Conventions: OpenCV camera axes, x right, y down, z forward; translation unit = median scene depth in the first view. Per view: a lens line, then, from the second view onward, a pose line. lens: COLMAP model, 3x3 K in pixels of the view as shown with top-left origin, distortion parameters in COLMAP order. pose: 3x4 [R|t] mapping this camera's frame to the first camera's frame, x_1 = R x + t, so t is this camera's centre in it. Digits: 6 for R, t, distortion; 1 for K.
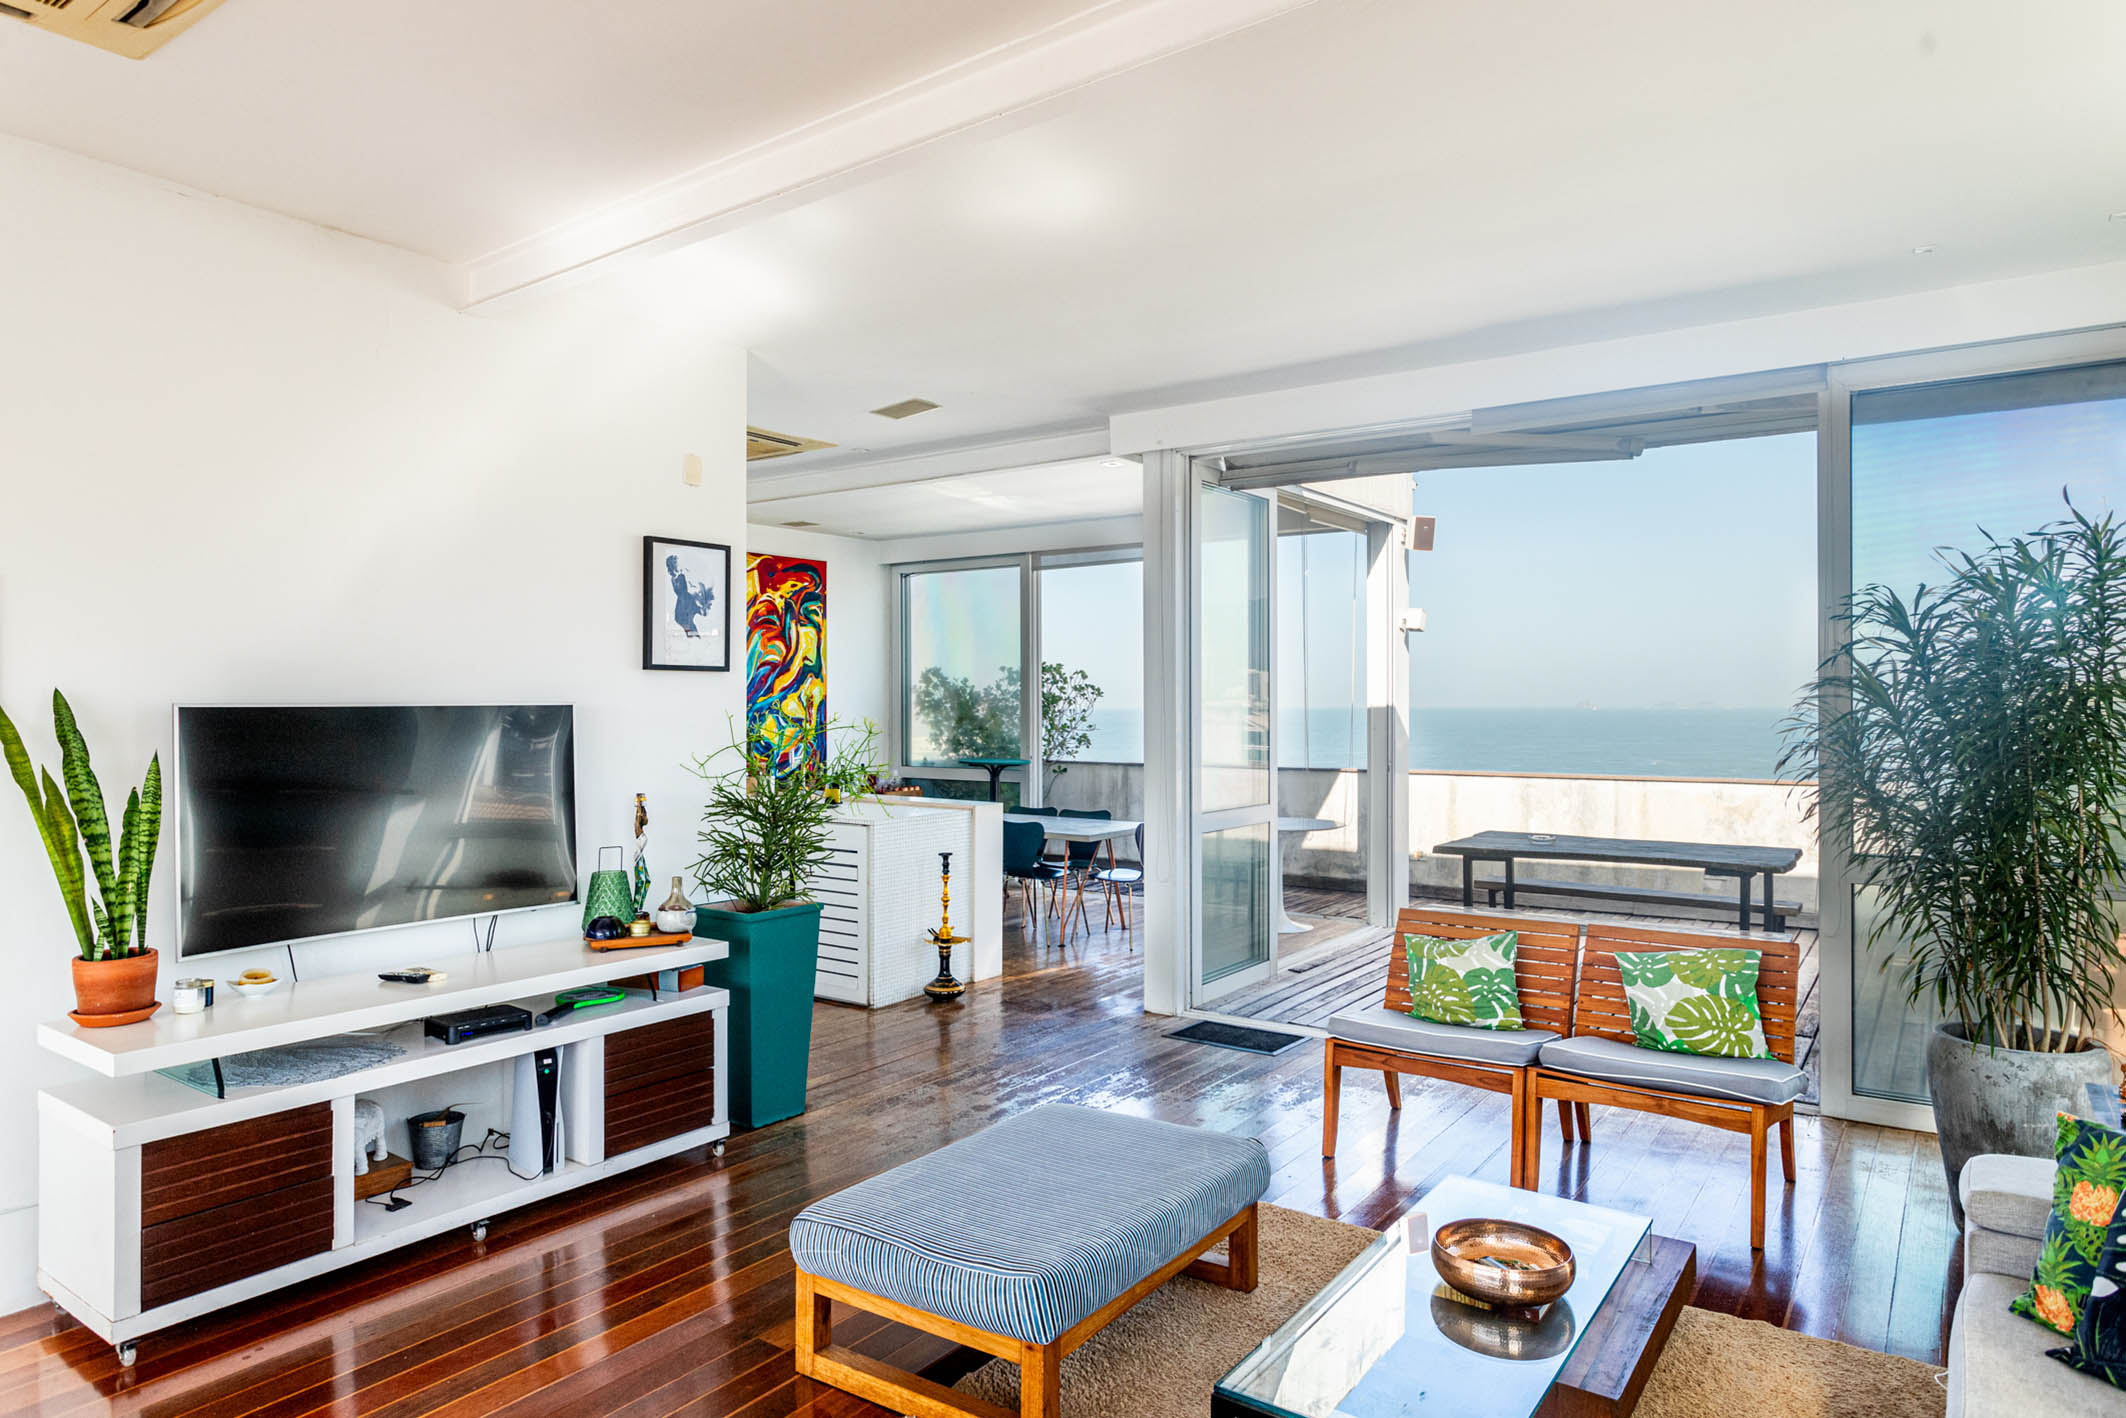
lens RADIAL K [[1284.8, 0, 1053.2], [0, 1284.8, 709.5], [0, 0, 1]] dist [0.004238, -0.004724]
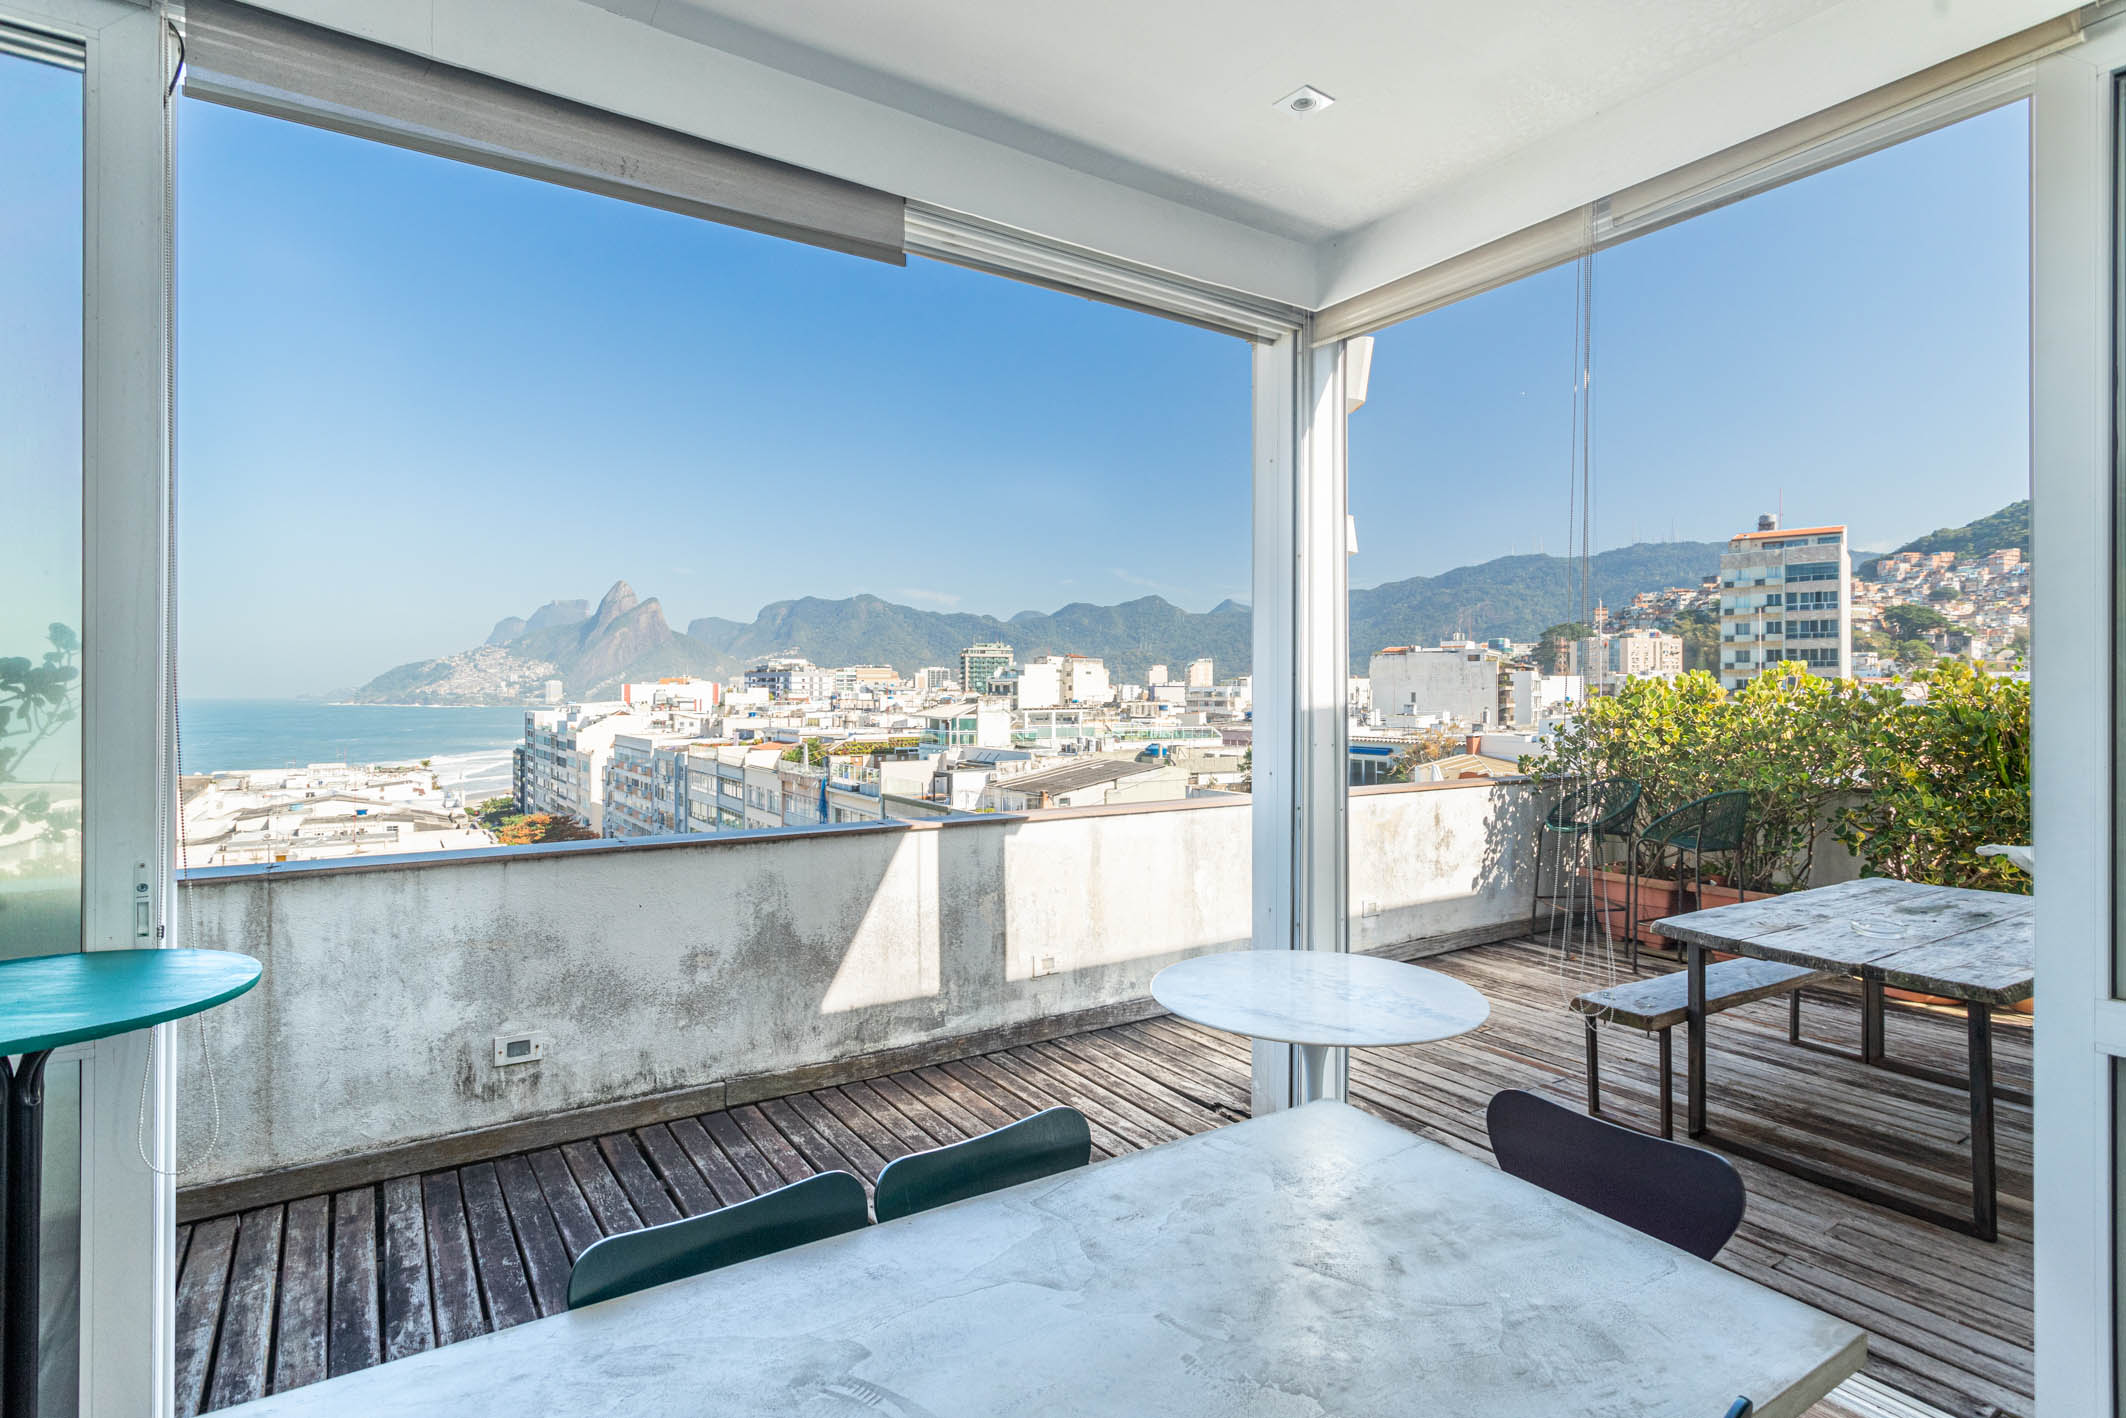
lens RADIAL K [[1037.6, 0, 1062.7], [0, 1037.6, 700.4], [0, 0, 1]] dist [0.000336, -0.000006]
pose [[0.349356, -0.001081, 0.936990, -0.318281], [0.000555, 0.999999, 0.000947, -0.005983], [-0.936990, 0.000189, 0.349356, 1.932071]]
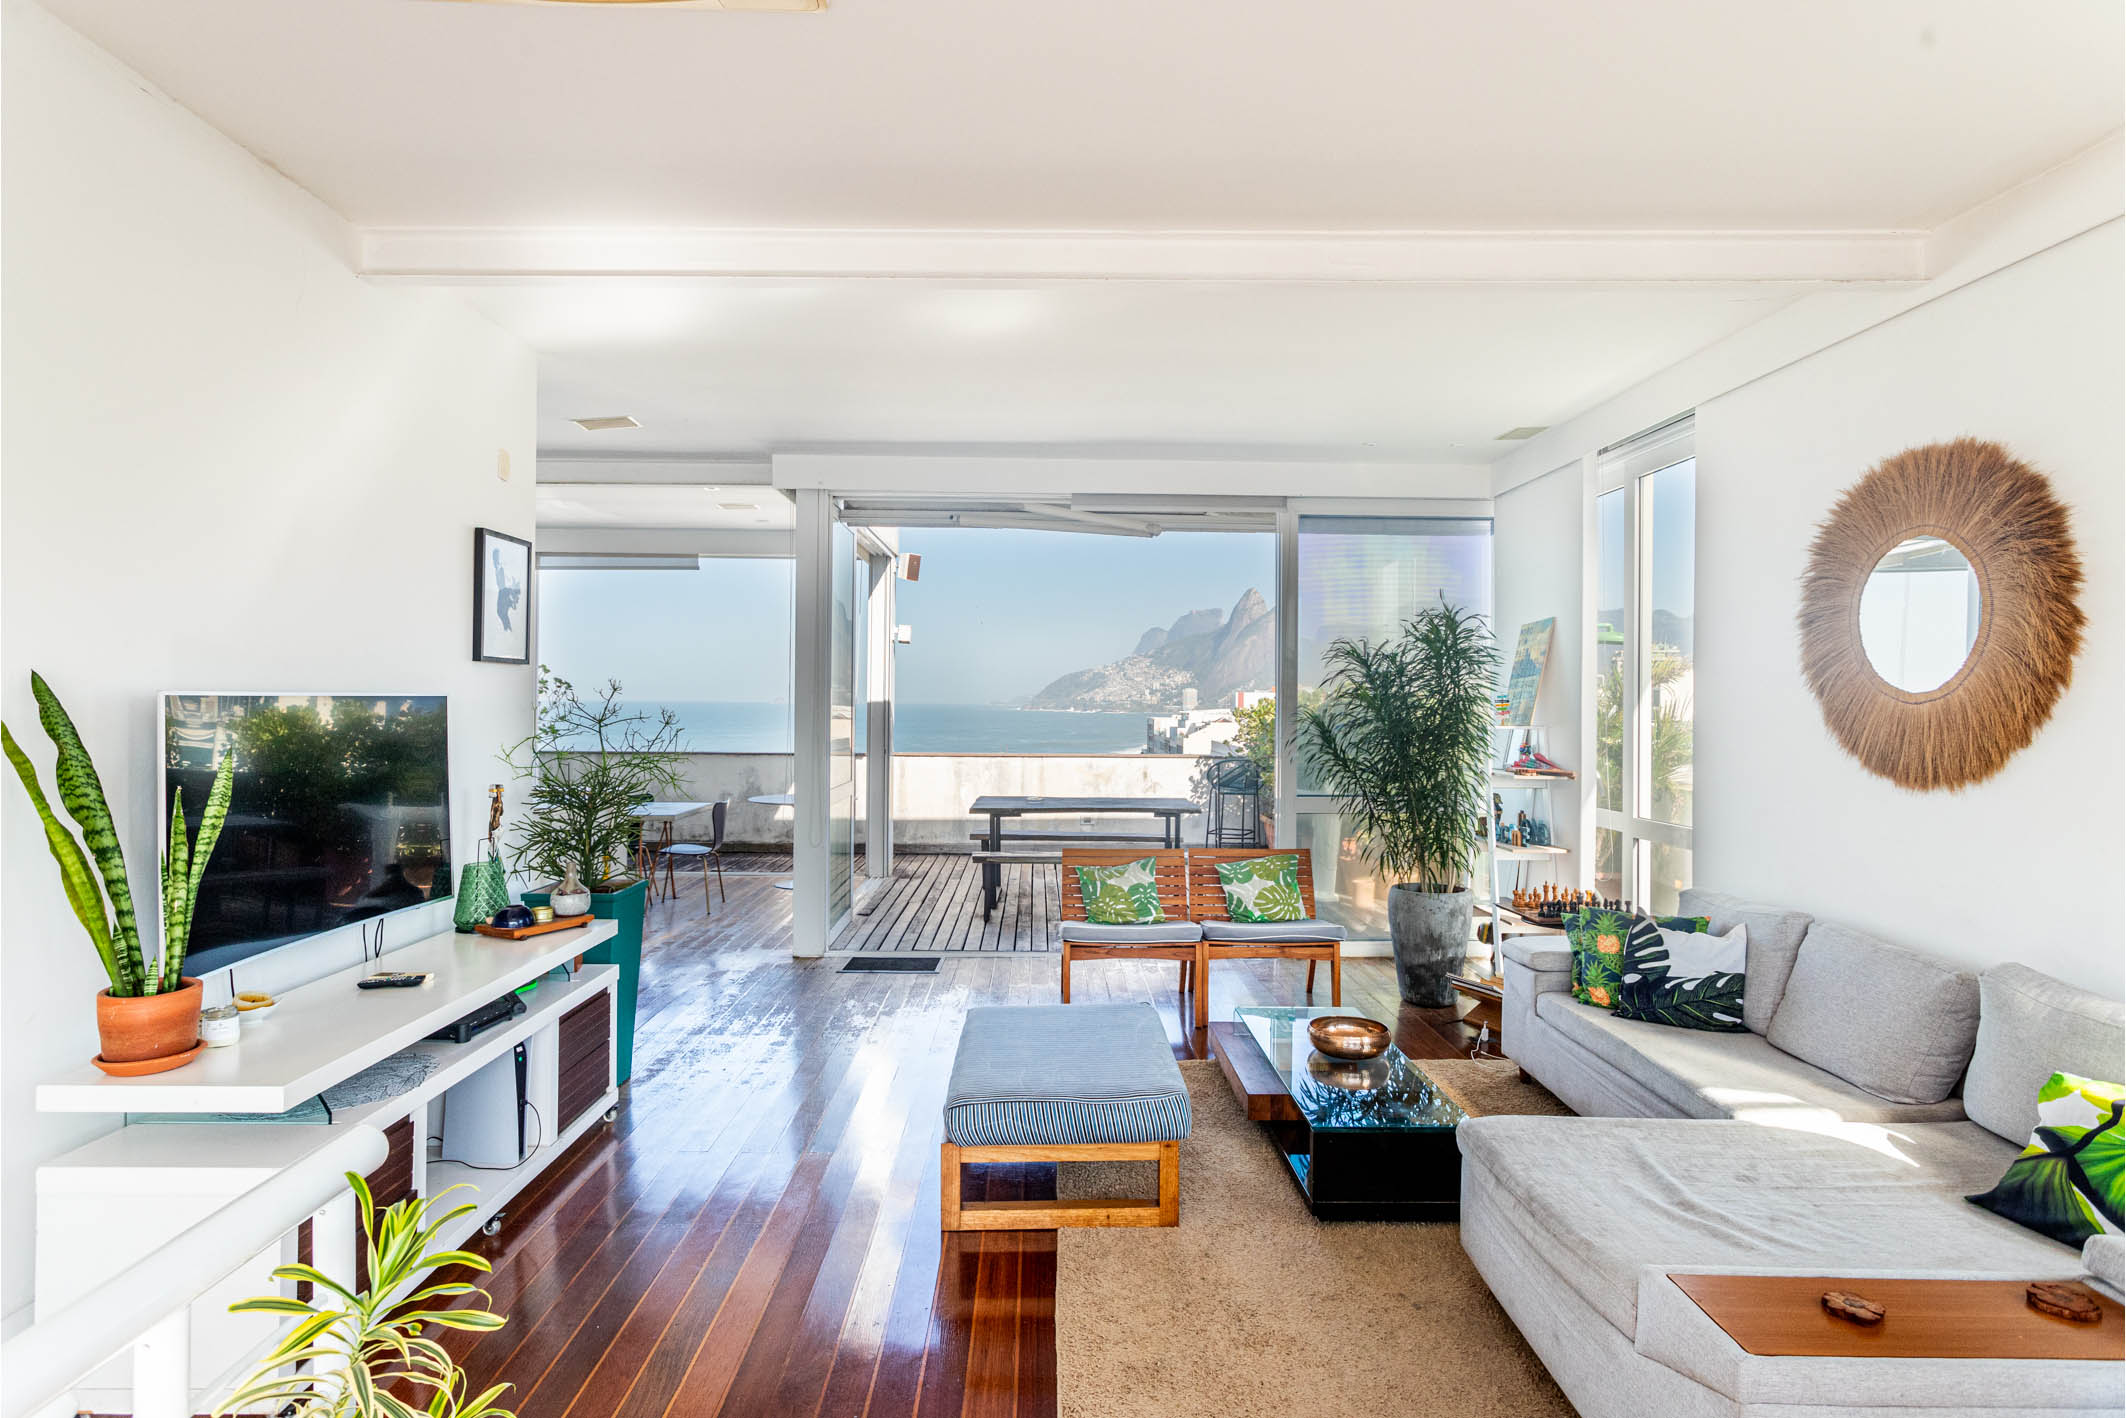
lens RADIAL K [[1117.4, 0, 1063.6], [0, 1117.4, 705.7], [0, 0, 1]] dist [0.003284, -0.001764]
pose [[0.799340, 0.006939, 0.600839, -0.522683], [-0.008495, 0.999964, -0.000247, -0.000222], [-0.600819, -0.004907, 0.799370, 0.034828]]
